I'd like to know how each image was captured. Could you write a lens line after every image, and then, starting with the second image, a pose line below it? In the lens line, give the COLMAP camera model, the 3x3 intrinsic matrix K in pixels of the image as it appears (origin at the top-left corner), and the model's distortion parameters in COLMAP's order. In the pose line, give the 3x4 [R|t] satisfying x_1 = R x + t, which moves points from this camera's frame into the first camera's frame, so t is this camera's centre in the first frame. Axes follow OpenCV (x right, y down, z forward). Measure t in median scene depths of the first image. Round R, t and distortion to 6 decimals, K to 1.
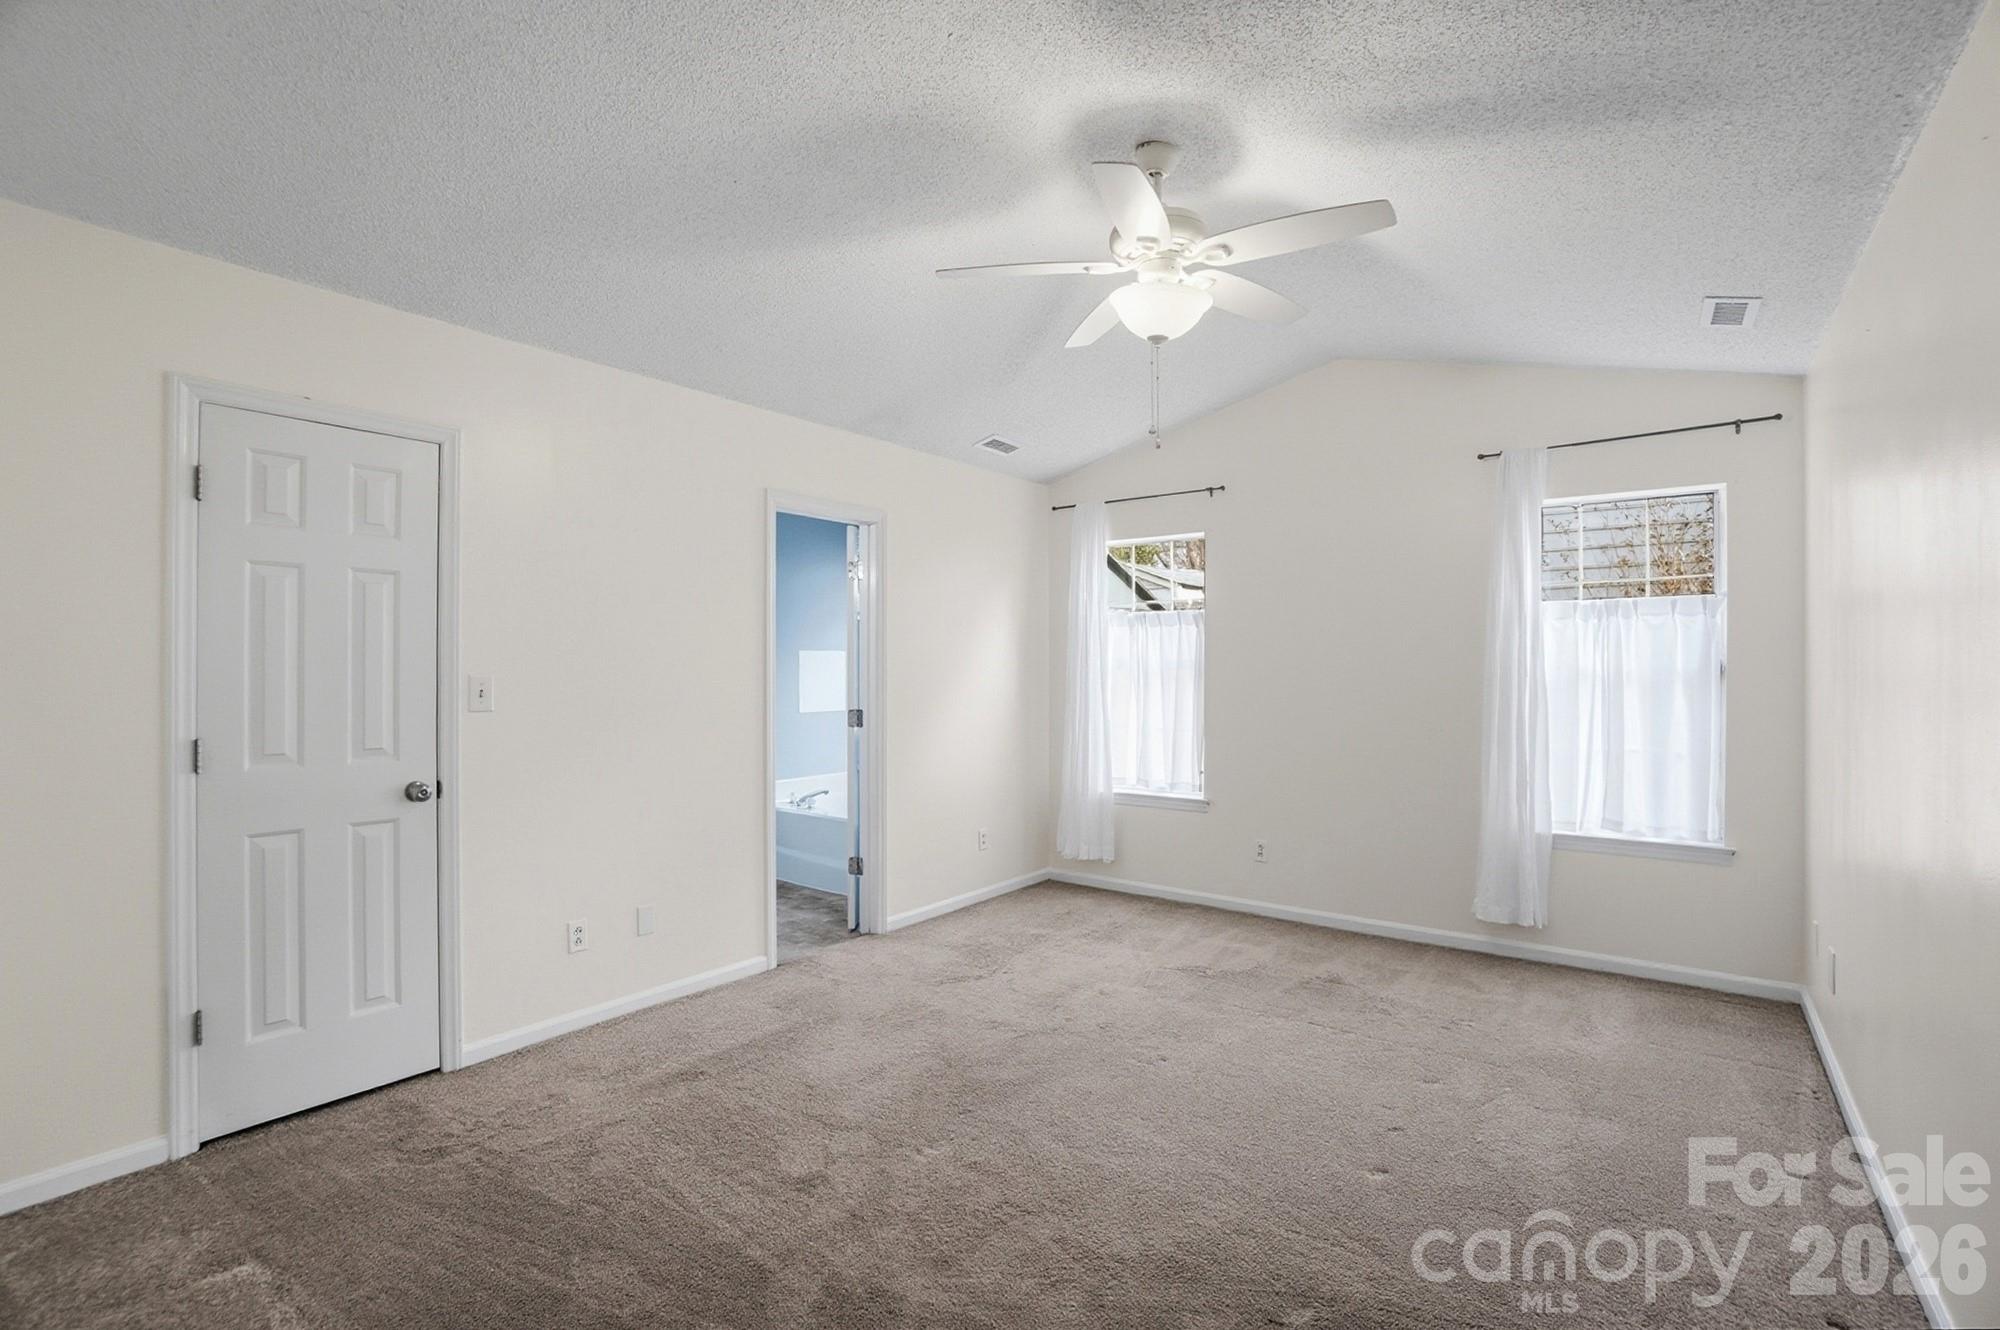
lens RADIAL K [[885.7, 0, 1000.0], [0, 885.7, 665.0], [0, 0, 1]] dist [-0.036753, 0.000563]
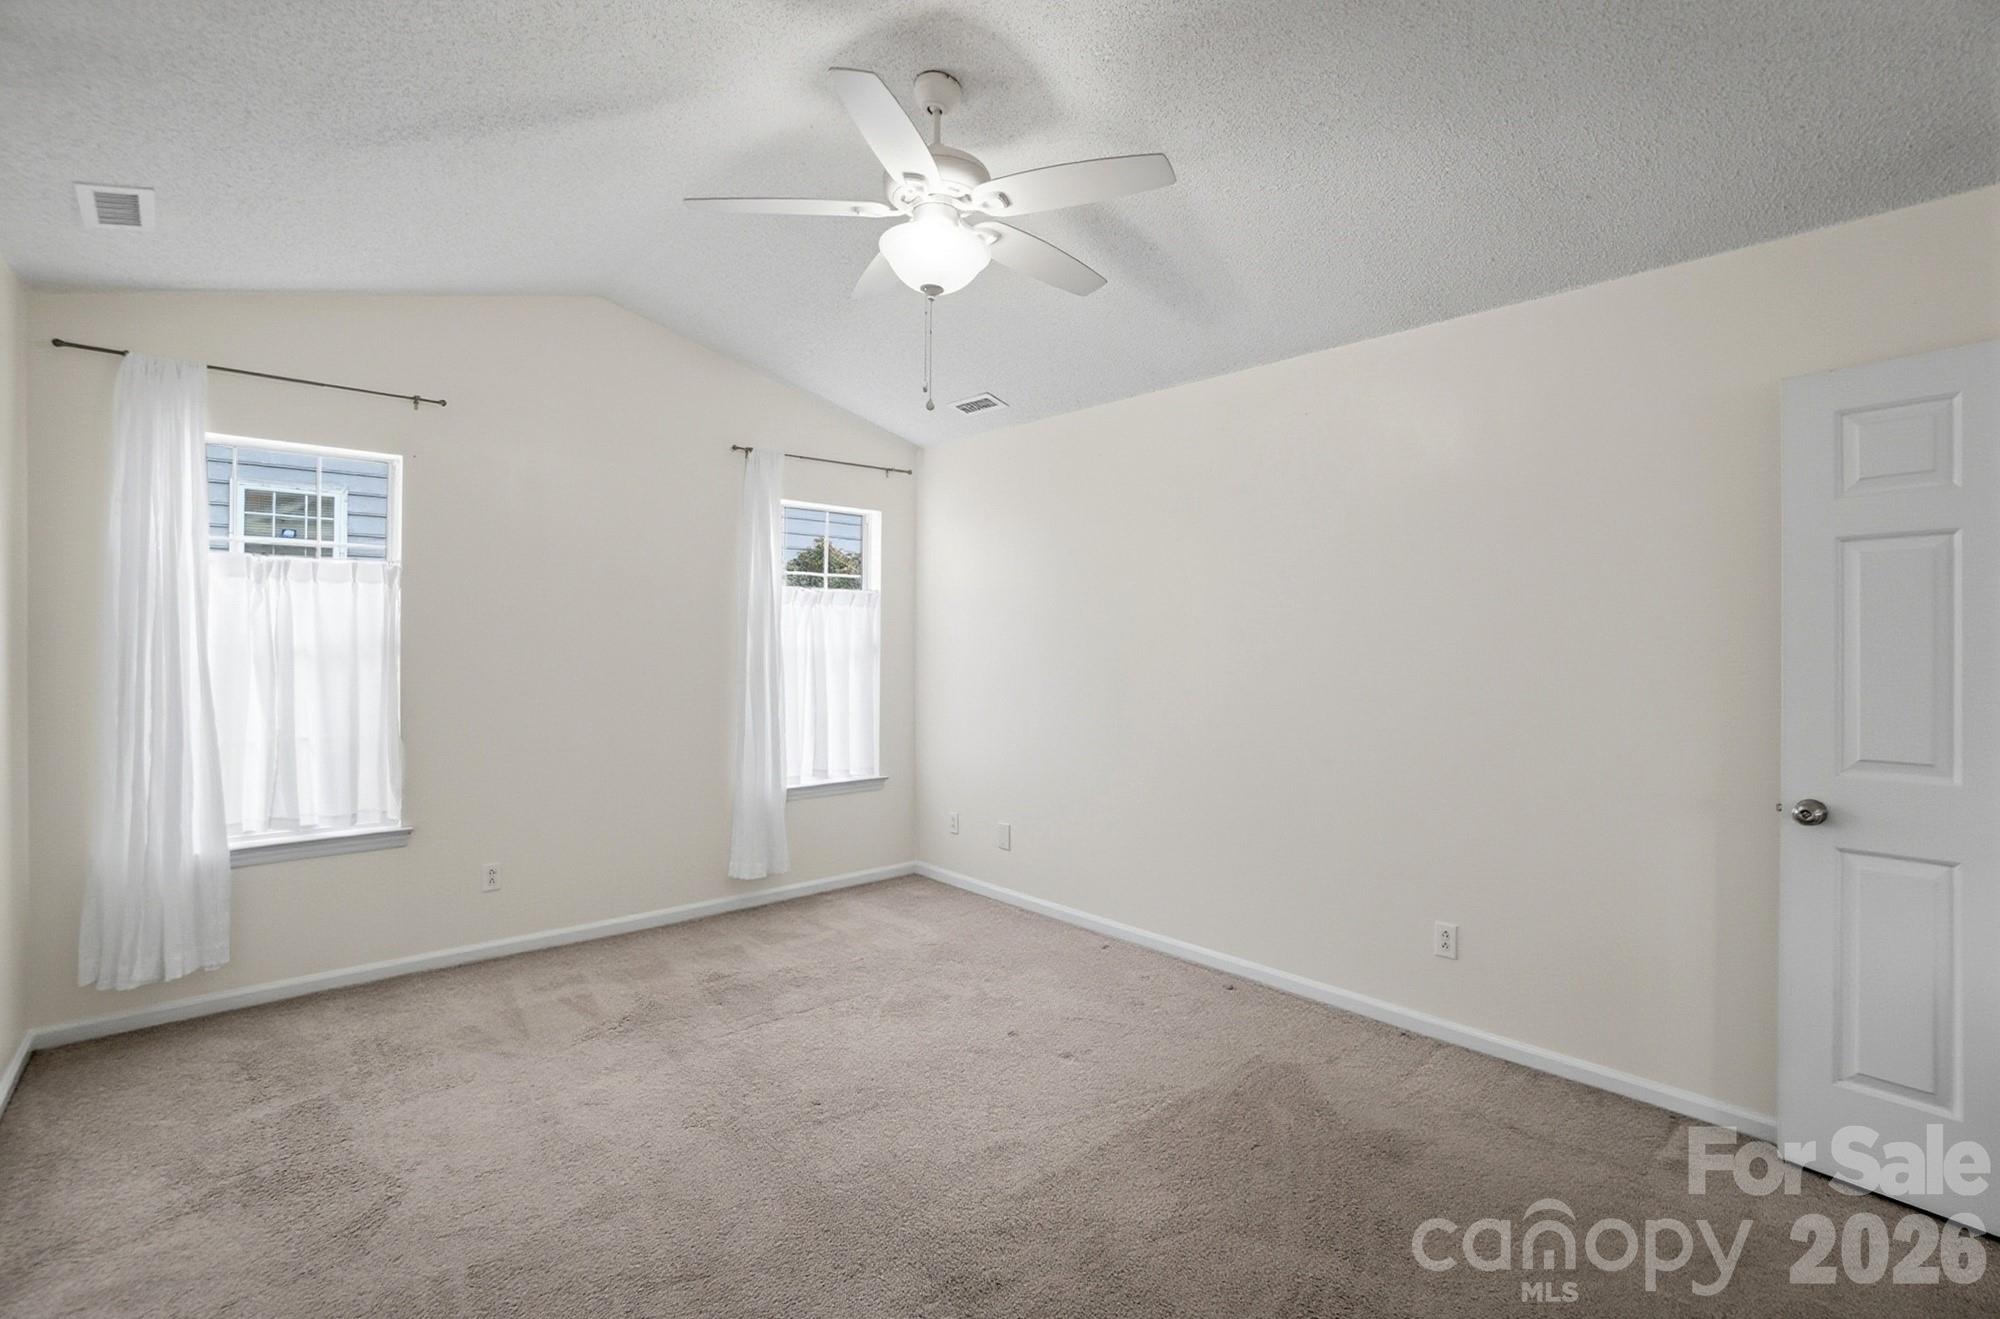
lens RADIAL K [[887.7, 0, 1001.2], [0, 887.7, 651.8], [0, 0, 1]] dist [-0.002019, -0.000153]
pose [[0.219404, -0.012229, 0.975558, -0.447642], [-0.012959, 0.999797, 0.015447, -0.010523], [-0.975548, -0.016031, 0.219201, 0.455399]]
